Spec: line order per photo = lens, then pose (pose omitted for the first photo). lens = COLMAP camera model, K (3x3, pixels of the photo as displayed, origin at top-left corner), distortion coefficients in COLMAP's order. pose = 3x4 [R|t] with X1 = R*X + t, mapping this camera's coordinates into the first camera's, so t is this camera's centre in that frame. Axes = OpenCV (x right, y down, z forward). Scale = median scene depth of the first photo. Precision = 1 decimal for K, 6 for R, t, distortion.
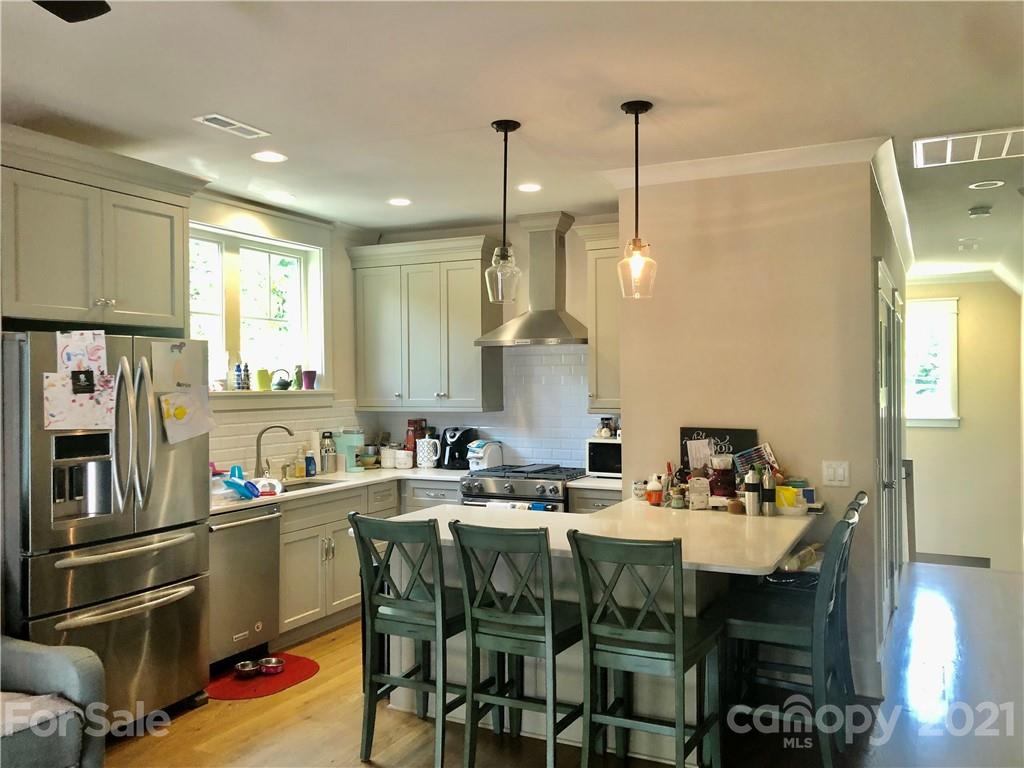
lens RADIAL K [[844.6, 0, 514.7], [0, 844.6, 380.7], [0, 0, 1]] dist [-0.010772, -0.006071]
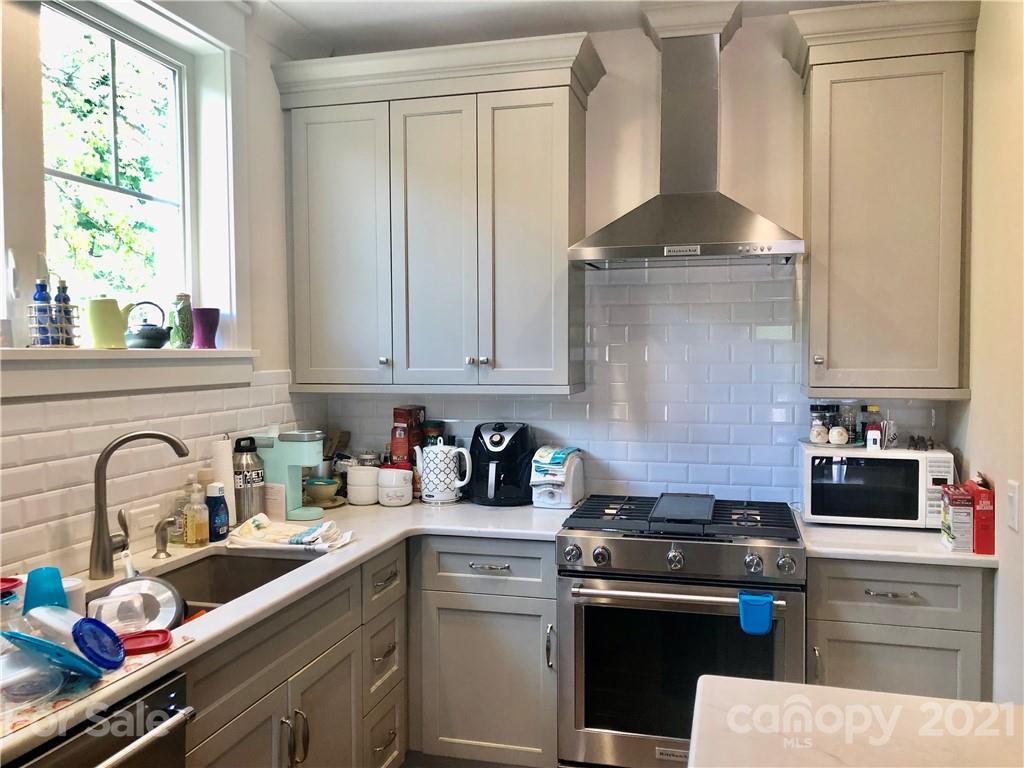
lens RADIAL K [[844.6, 0, 509.7], [0, 844.6, 390.0], [0, 0, 1]] dist [-0.010772, -0.006071]
pose [[0.980779, -0.005545, 0.195044, -0.169029], [-0.003383, 0.998963, 0.045413, 0.011431], [-0.195094, -0.045200, 0.979742, 0.507097]]
